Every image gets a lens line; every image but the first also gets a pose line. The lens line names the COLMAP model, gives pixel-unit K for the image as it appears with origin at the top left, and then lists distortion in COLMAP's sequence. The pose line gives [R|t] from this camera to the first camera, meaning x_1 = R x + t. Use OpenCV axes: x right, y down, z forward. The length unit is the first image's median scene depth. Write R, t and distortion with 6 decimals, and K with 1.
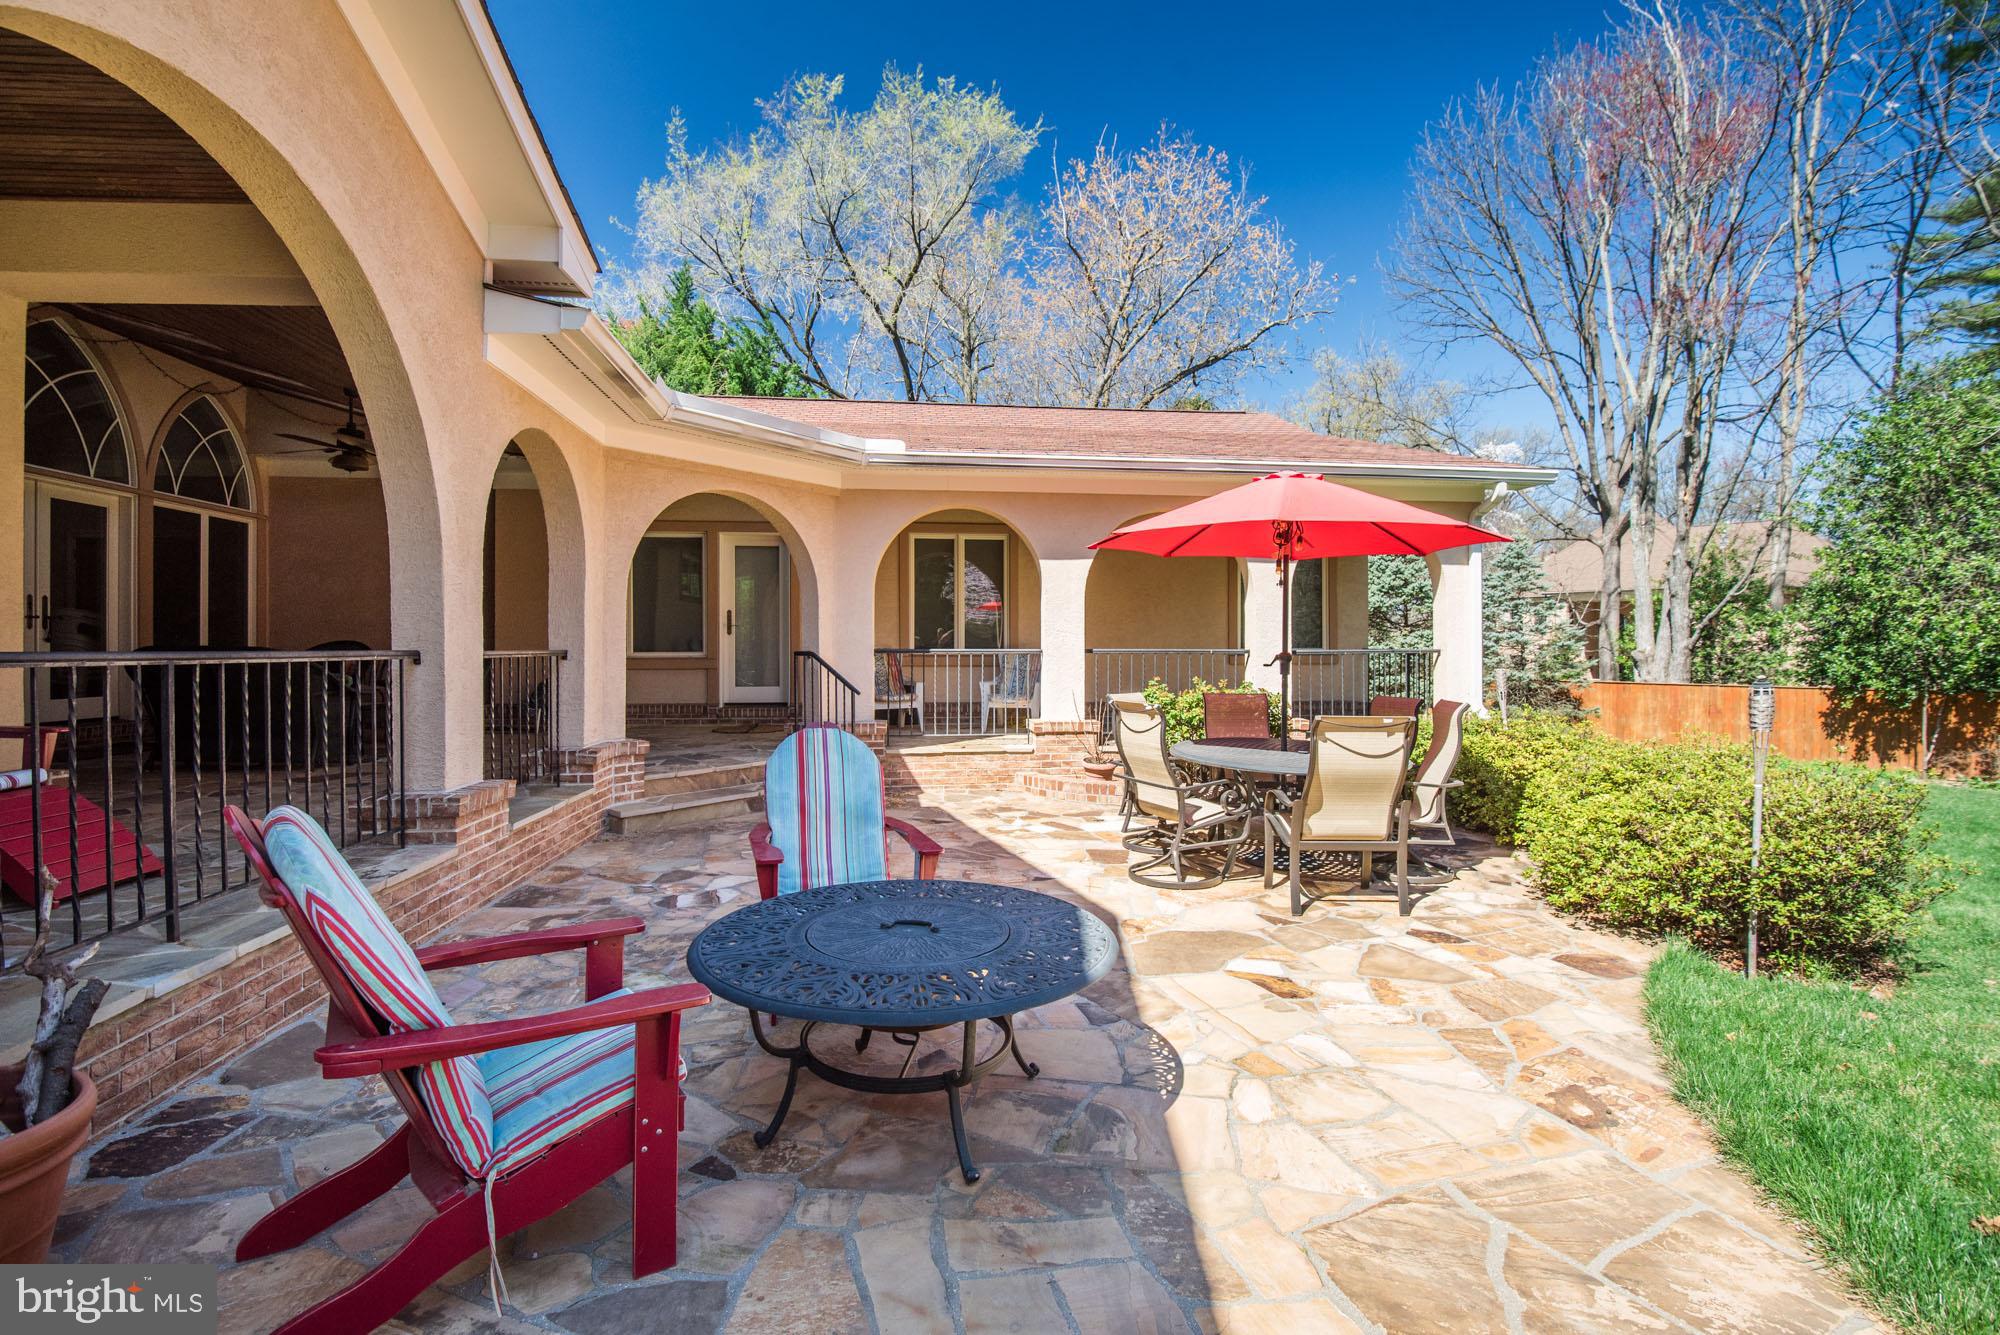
lens RADIAL K [[920.9, 0, 1031.0], [0, 920.9, 647.4], [0, 0, 1]] dist [-0.026161, -0.001376]
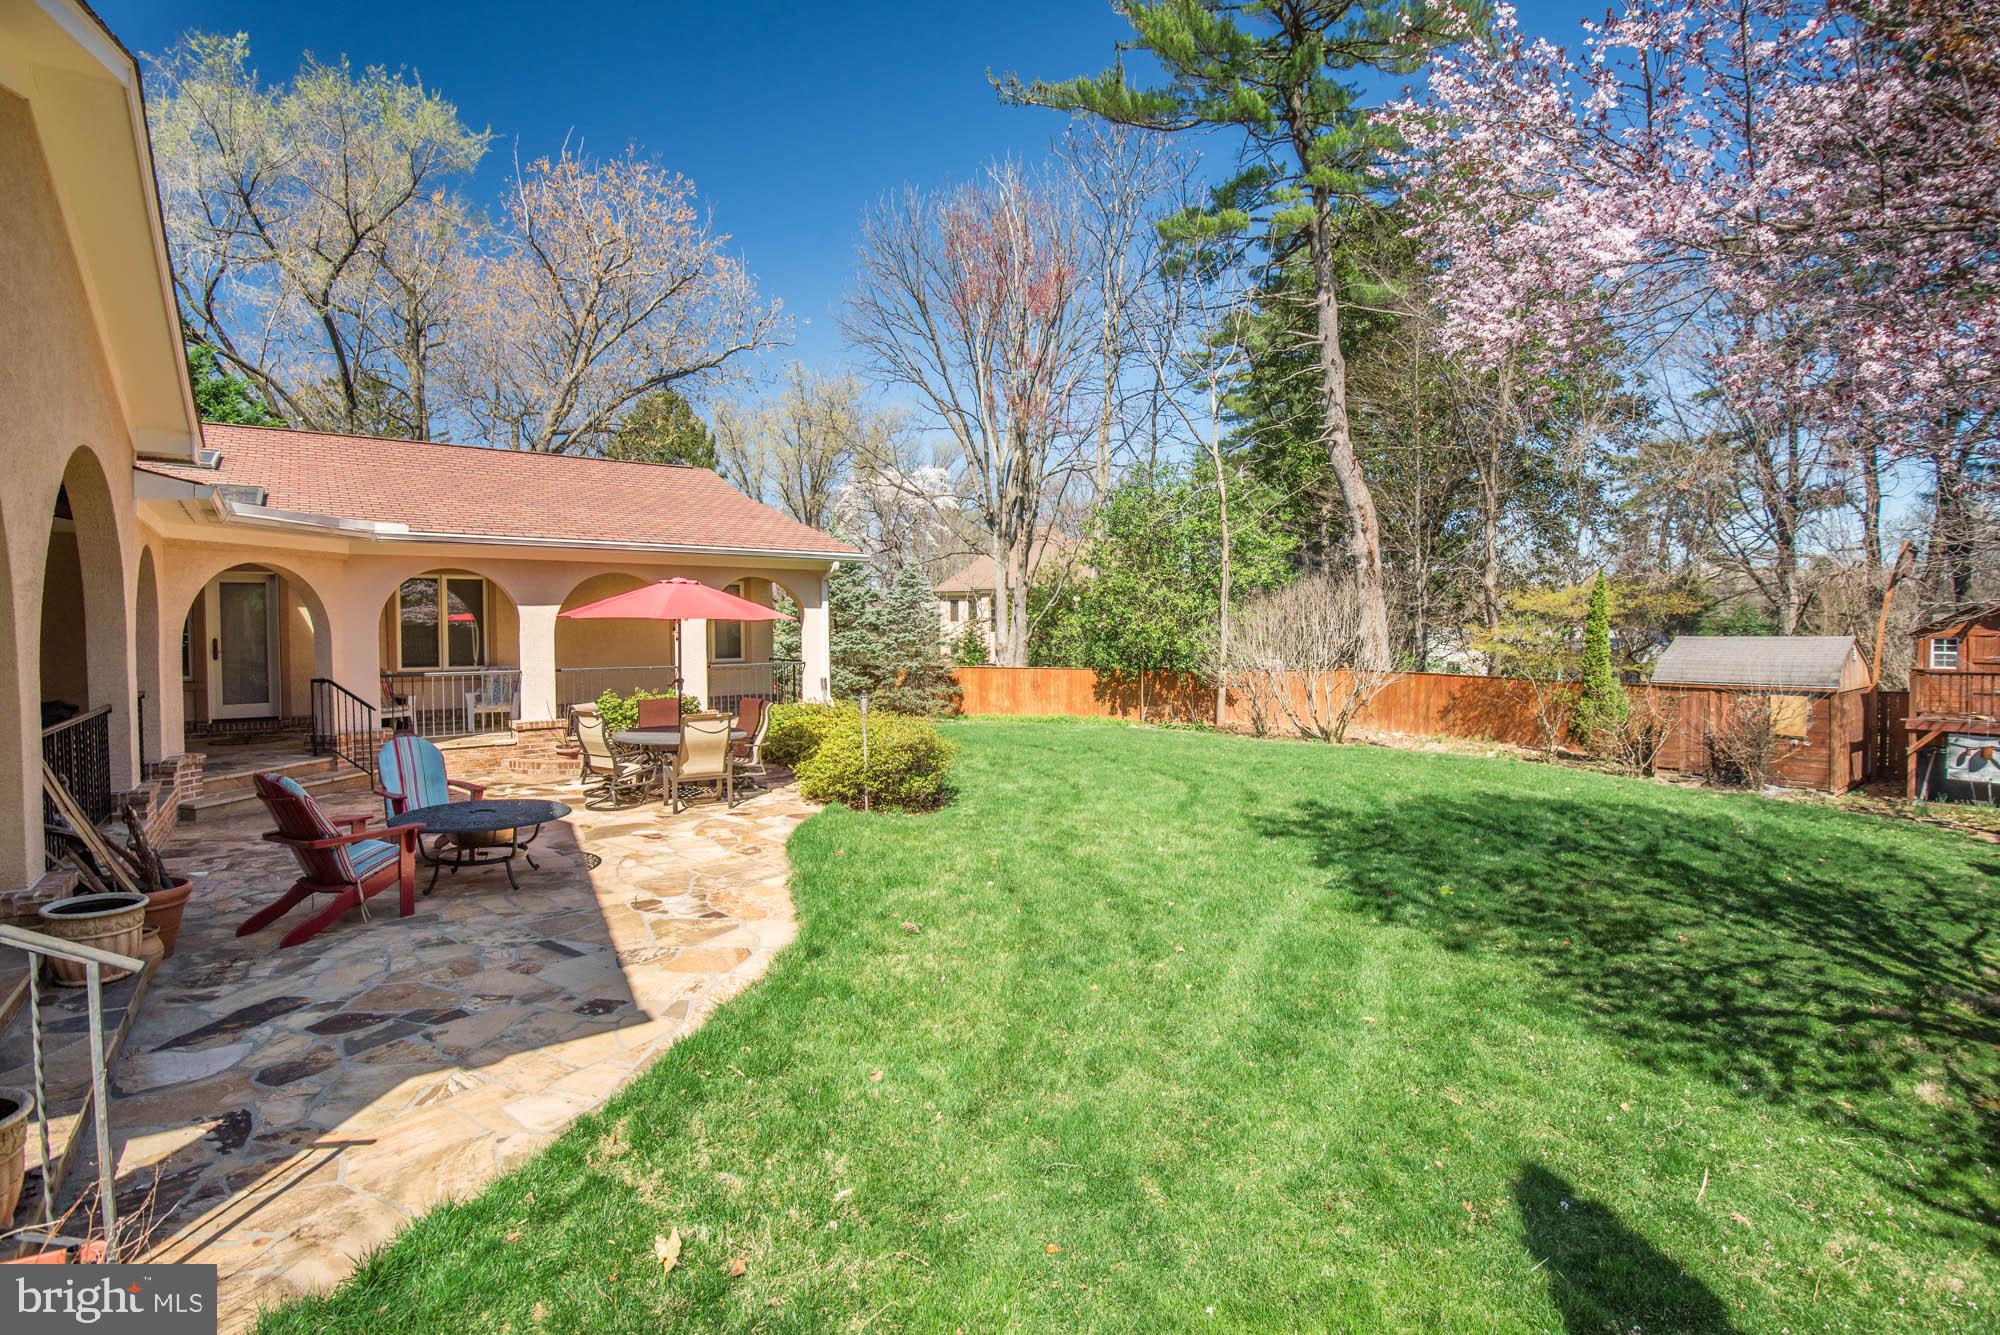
lens RADIAL K [[920.9, 0, 1031.0], [0, 920.9, 647.4], [0, 0, 1]] dist [-0.026161, -0.001376]
pose [[0.857785, -0.017436, 0.513714, -0.034908], [0.005631, 0.999683, 0.024527, -0.060528], [-0.513979, -0.018146, 0.857611, -0.569585]]
